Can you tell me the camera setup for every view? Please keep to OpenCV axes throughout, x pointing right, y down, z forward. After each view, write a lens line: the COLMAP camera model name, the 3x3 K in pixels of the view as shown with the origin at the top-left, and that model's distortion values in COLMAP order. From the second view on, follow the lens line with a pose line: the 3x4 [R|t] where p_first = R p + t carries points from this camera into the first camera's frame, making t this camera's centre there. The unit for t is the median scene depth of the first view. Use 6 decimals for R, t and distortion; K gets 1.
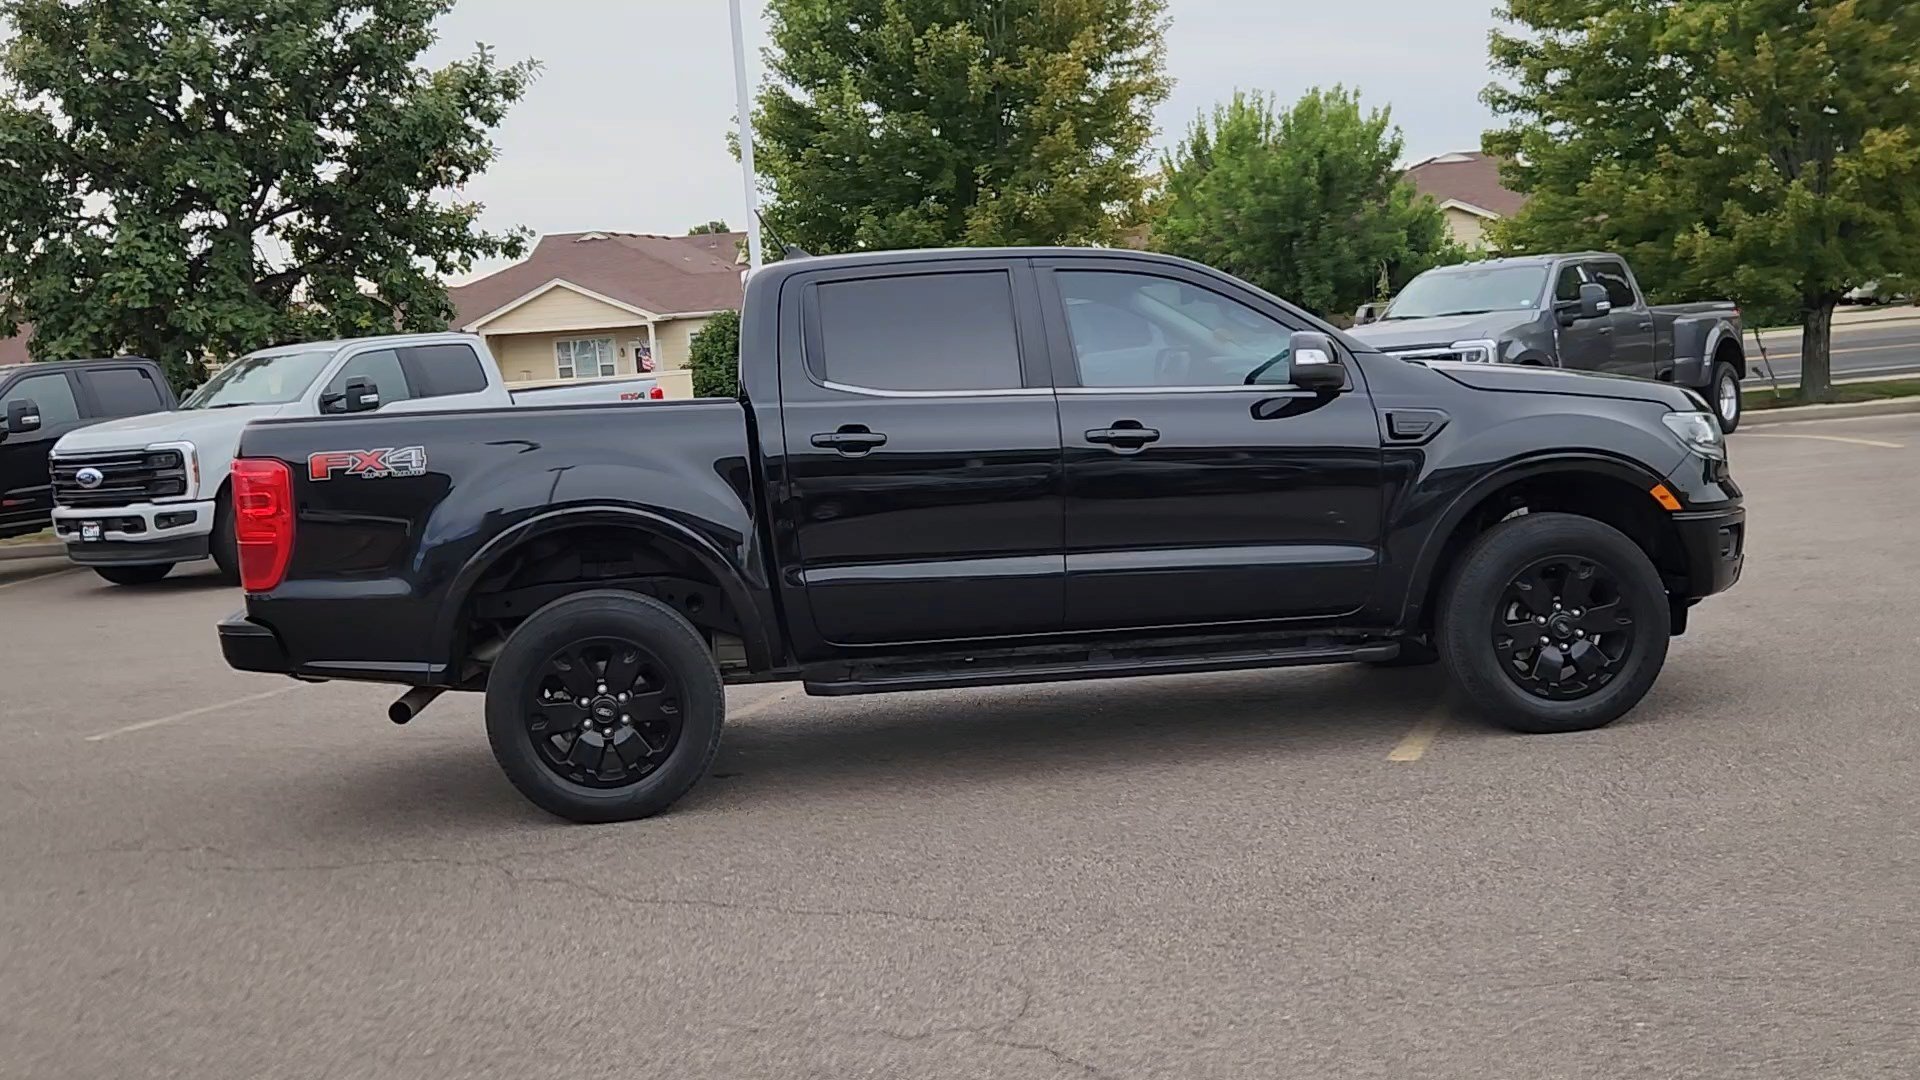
lens RADIAL K [[1894.4, 0, 944.0], [0, 1894.4, 551.1], [0, 0, 1]] dist [0.025652, 0.000000]
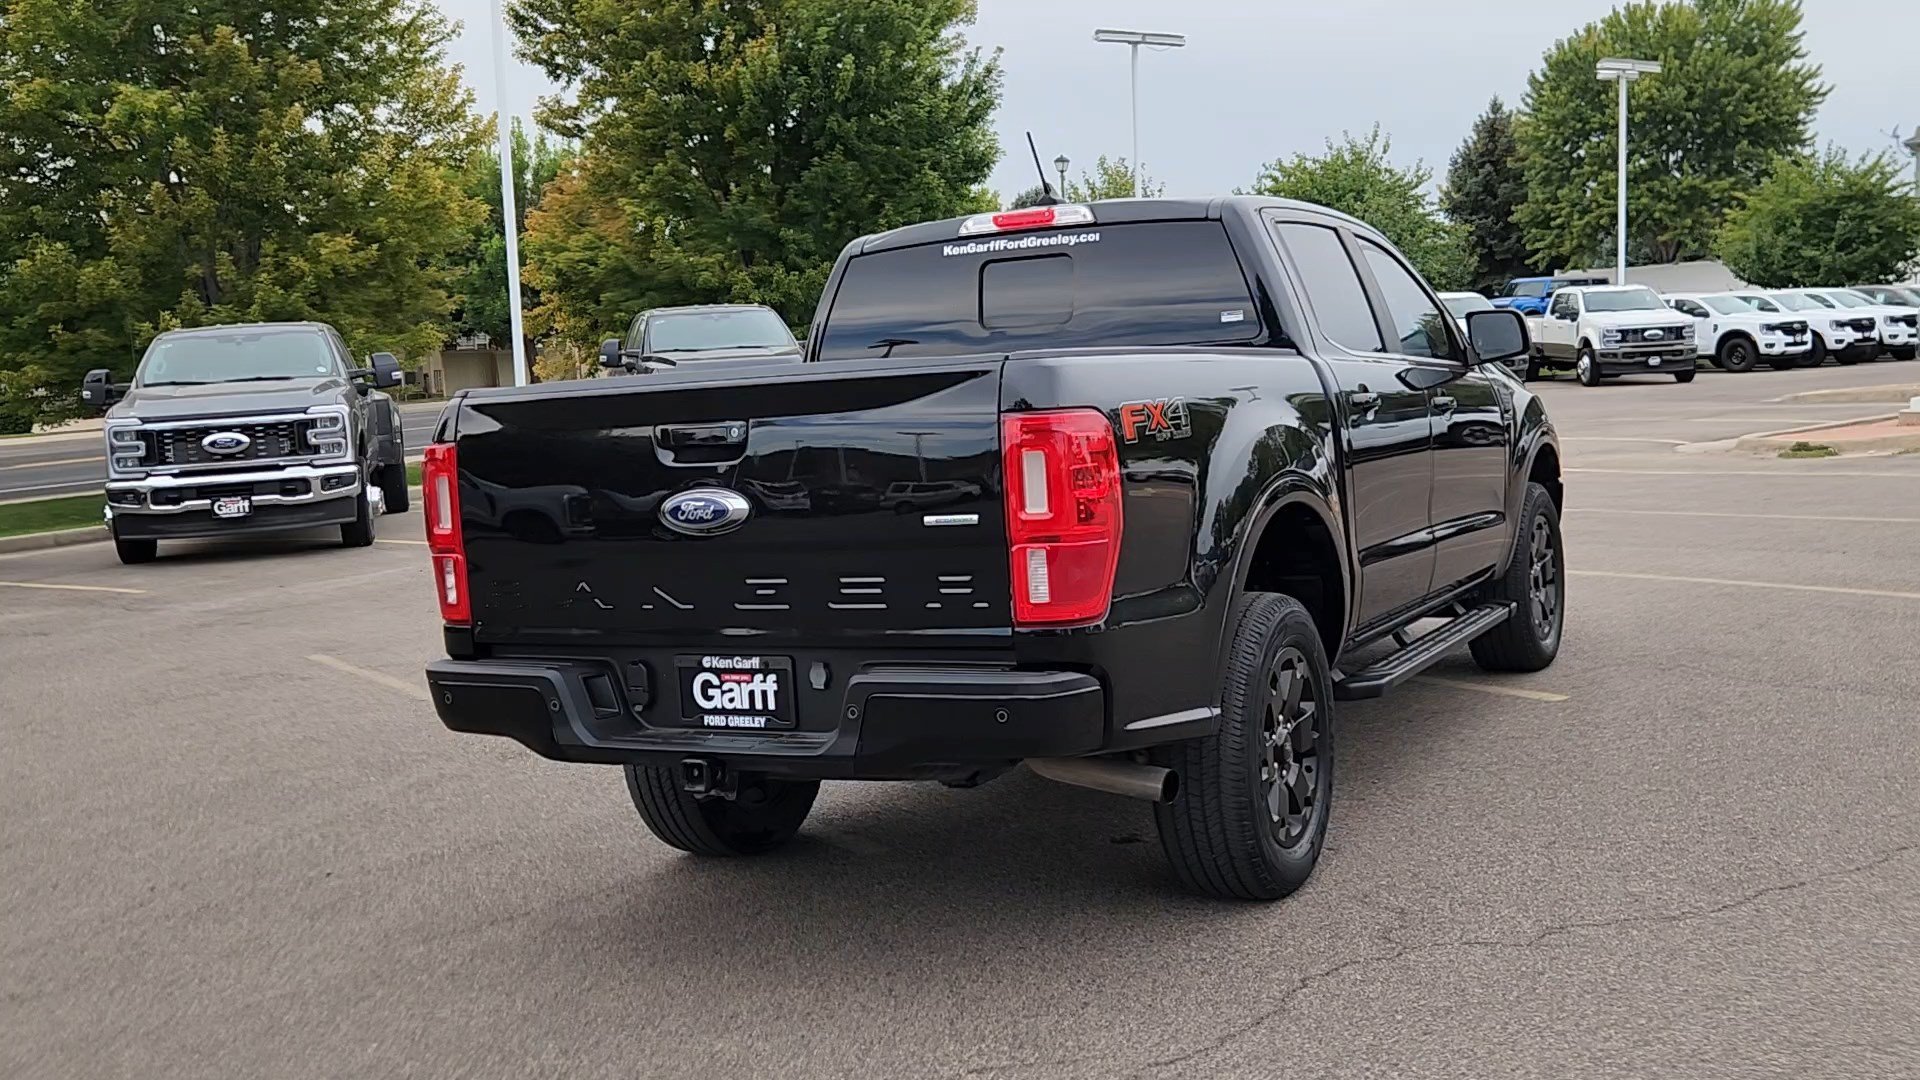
lens RADIAL K [[1894.4, 0, 946.8], [0, 1894.4, 553.7], [0, 0, 1]] dist [0.025652, 0.000000]
pose [[0.561497, -0.048042, 0.826083, -0.847834], [0.100634, 0.994868, -0.010544, 0.001145], [-0.821337, 0.089053, 0.563449, 0.642444]]
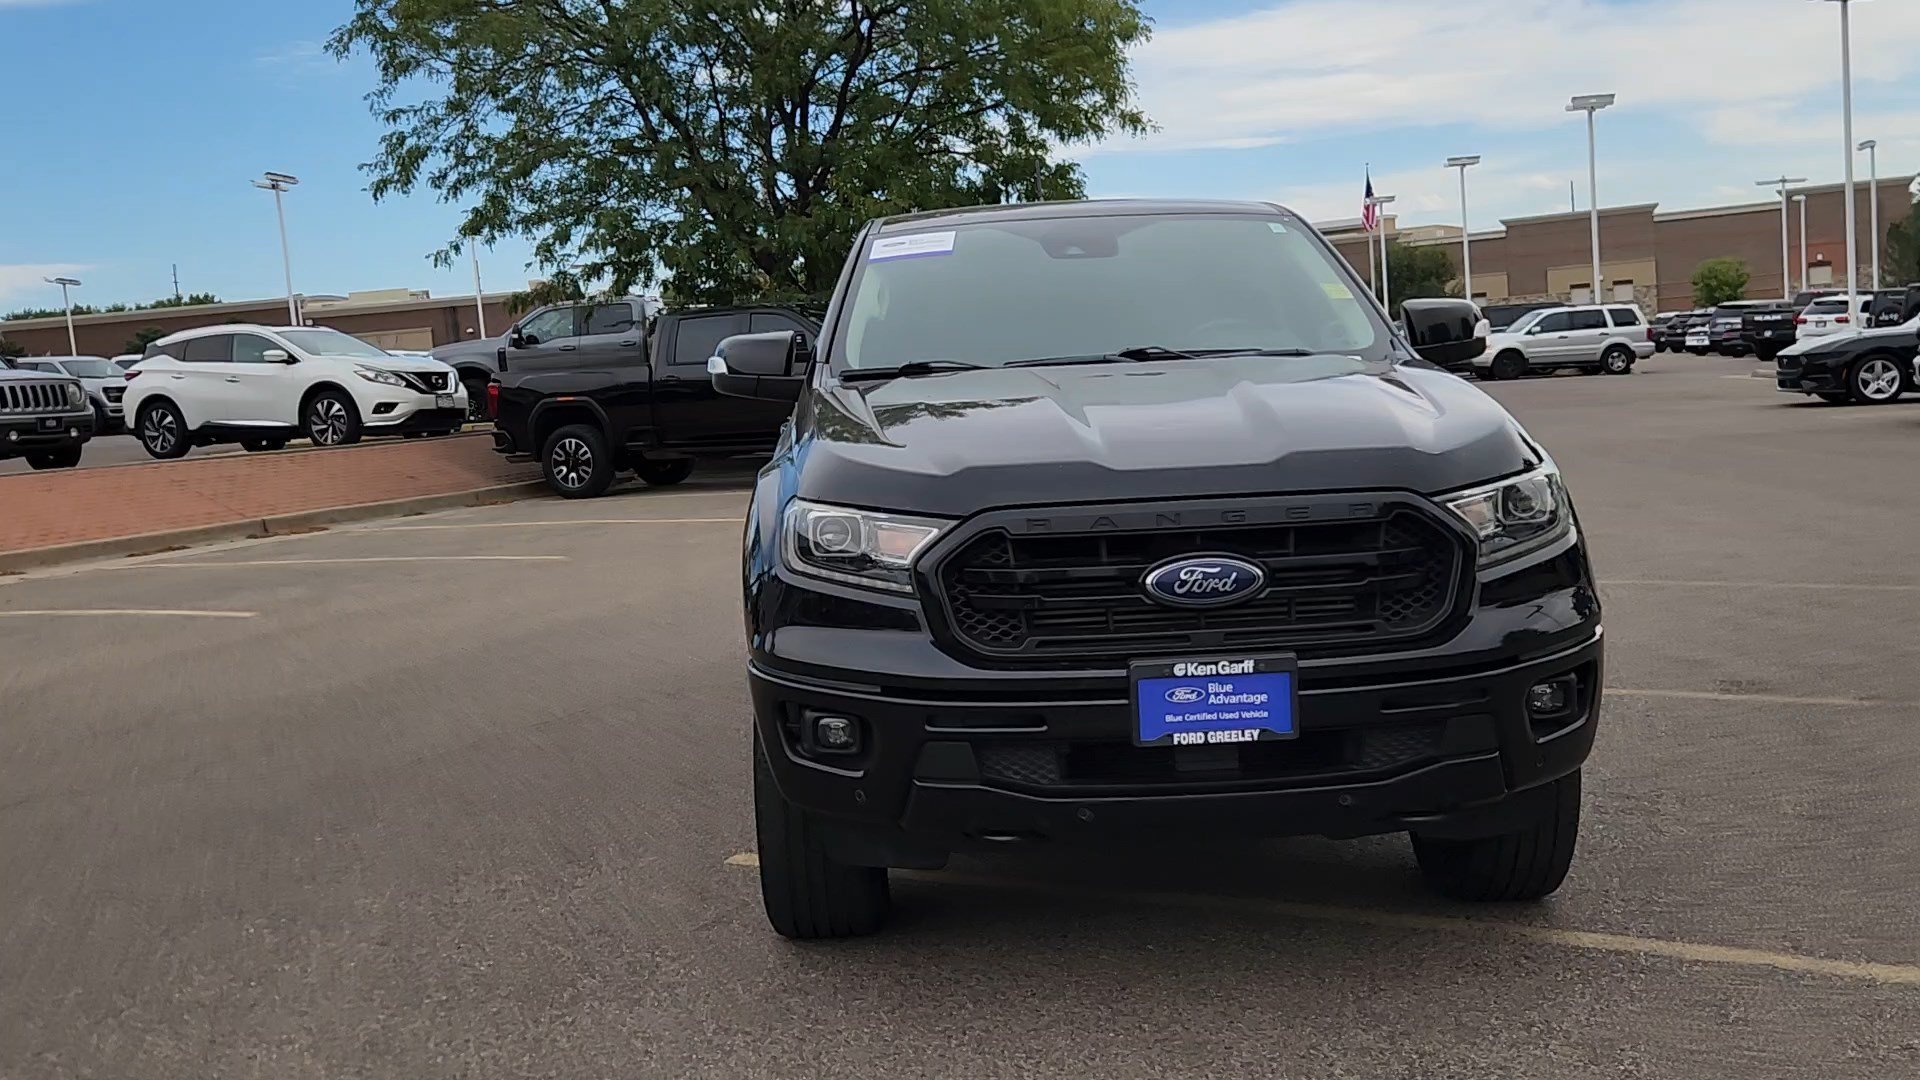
lens RADIAL K [[1894.4, 0, 946.1], [0, 1894.4, 571.9], [0, 0, 1]] dist [0.025652, 0.000000]
pose [[-0.067670, 0.188377, -0.979763, 0.993321], [-0.036286, 0.980899, 0.191102, -0.169807], [0.997048, 0.048484, -0.059542, 1.102438]]
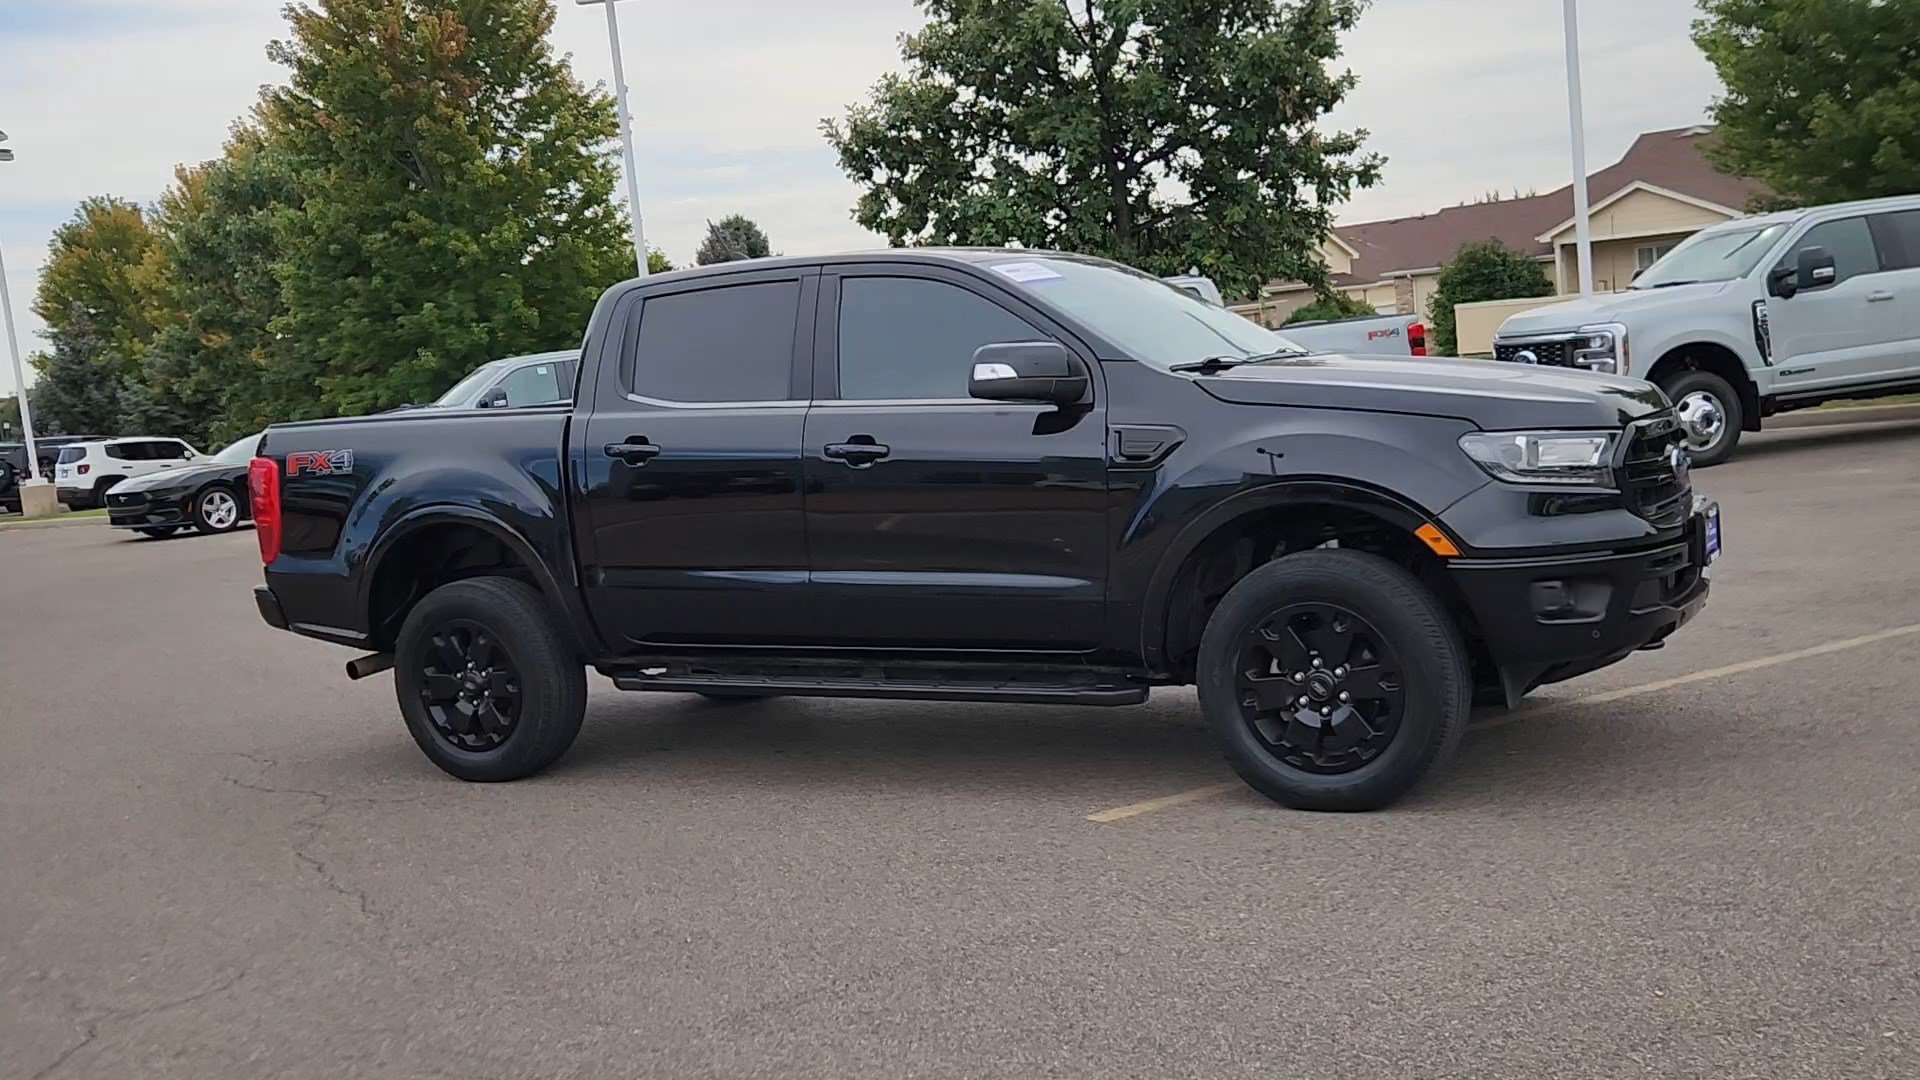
lens RADIAL K [[1894.4, 0, 944.4], [0, 1894.4, 559.7], [0, 0, 1]] dist [0.025652, 0.000000]
pose [[0.818905, 0.054546, -0.571331, 0.667741], [-0.023508, 0.997826, 0.061570, -0.064103], [0.573447, -0.036989, 0.818407, 0.223605]]
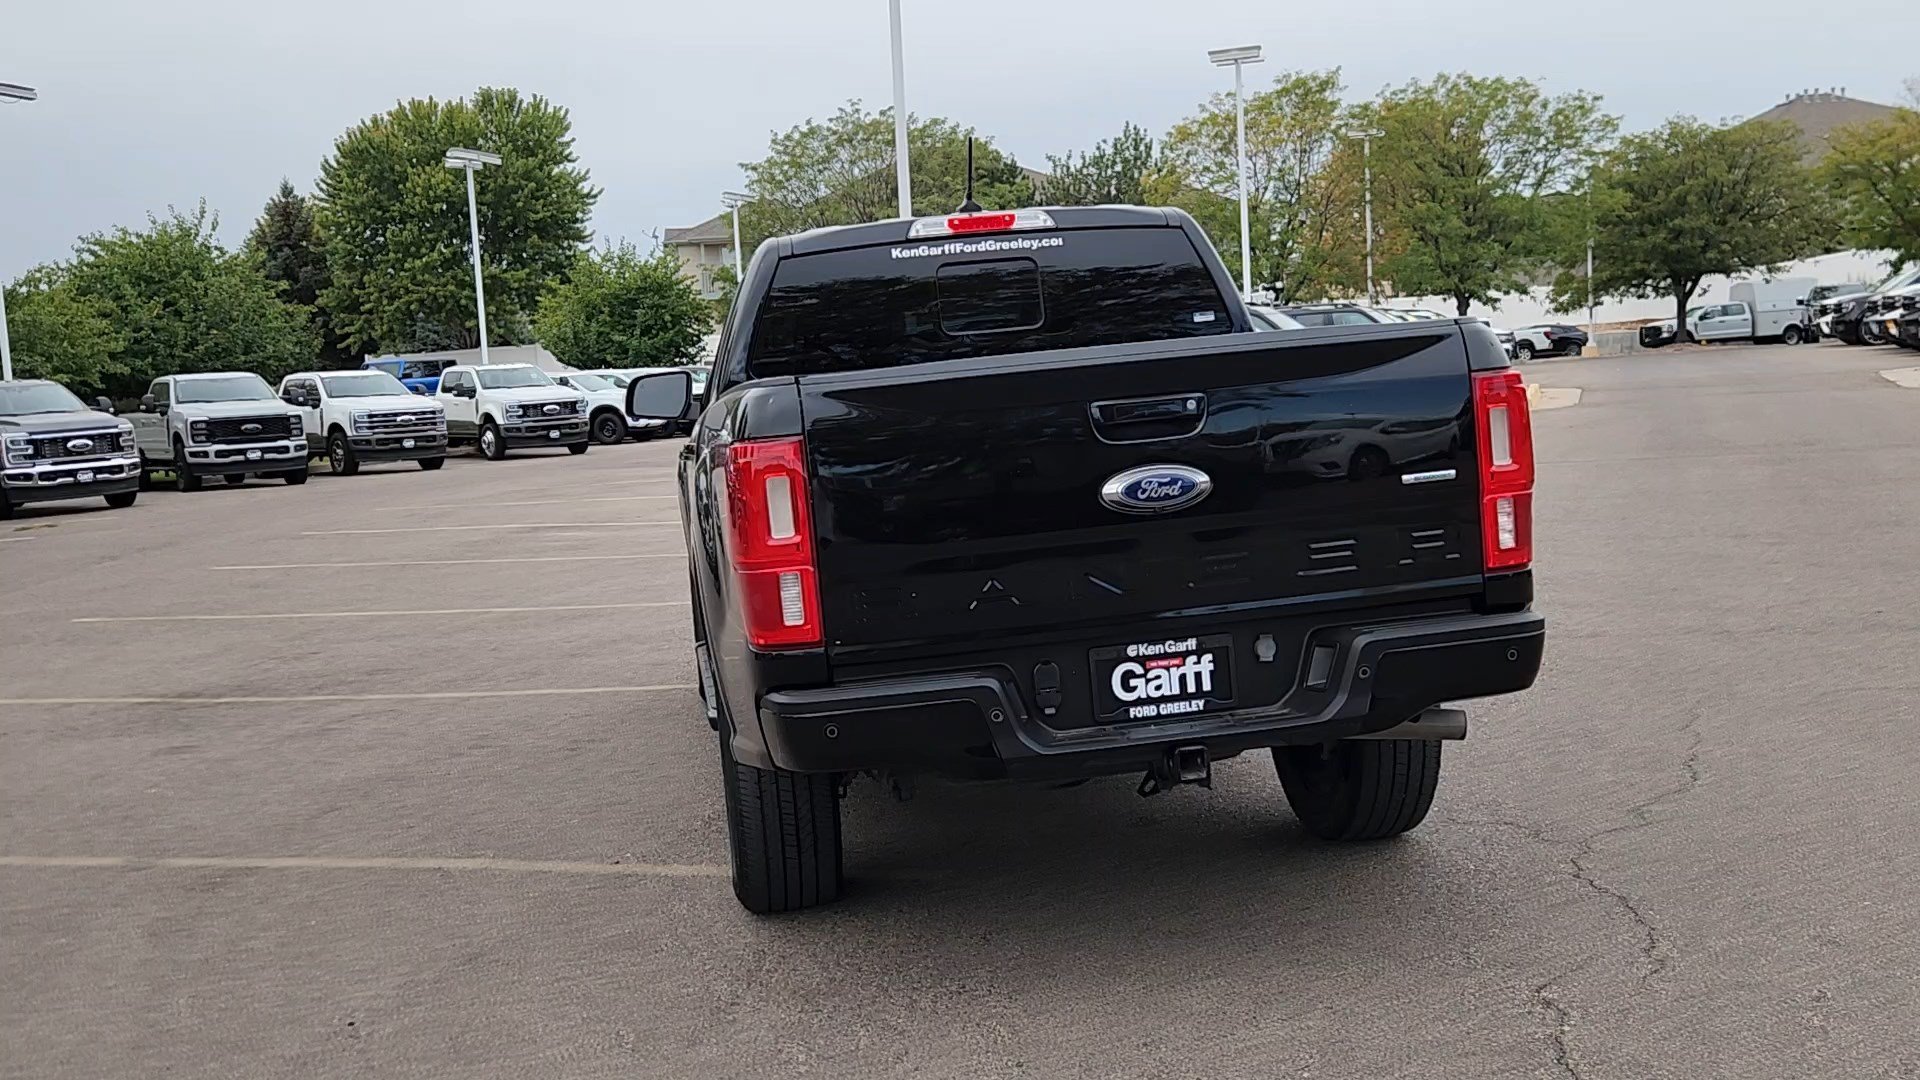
lens RADIAL K [[1894.4, 0, 944.9], [0, 1894.4, 553.2], [0, 0, 1]] dist [0.025652, 0.000000]
pose [[-0.041092, -0.027510, 0.998777, -0.971375], [0.177406, 0.983537, 0.034390, -0.040284], [-0.983279, 0.178603, -0.035535, 1.155443]]
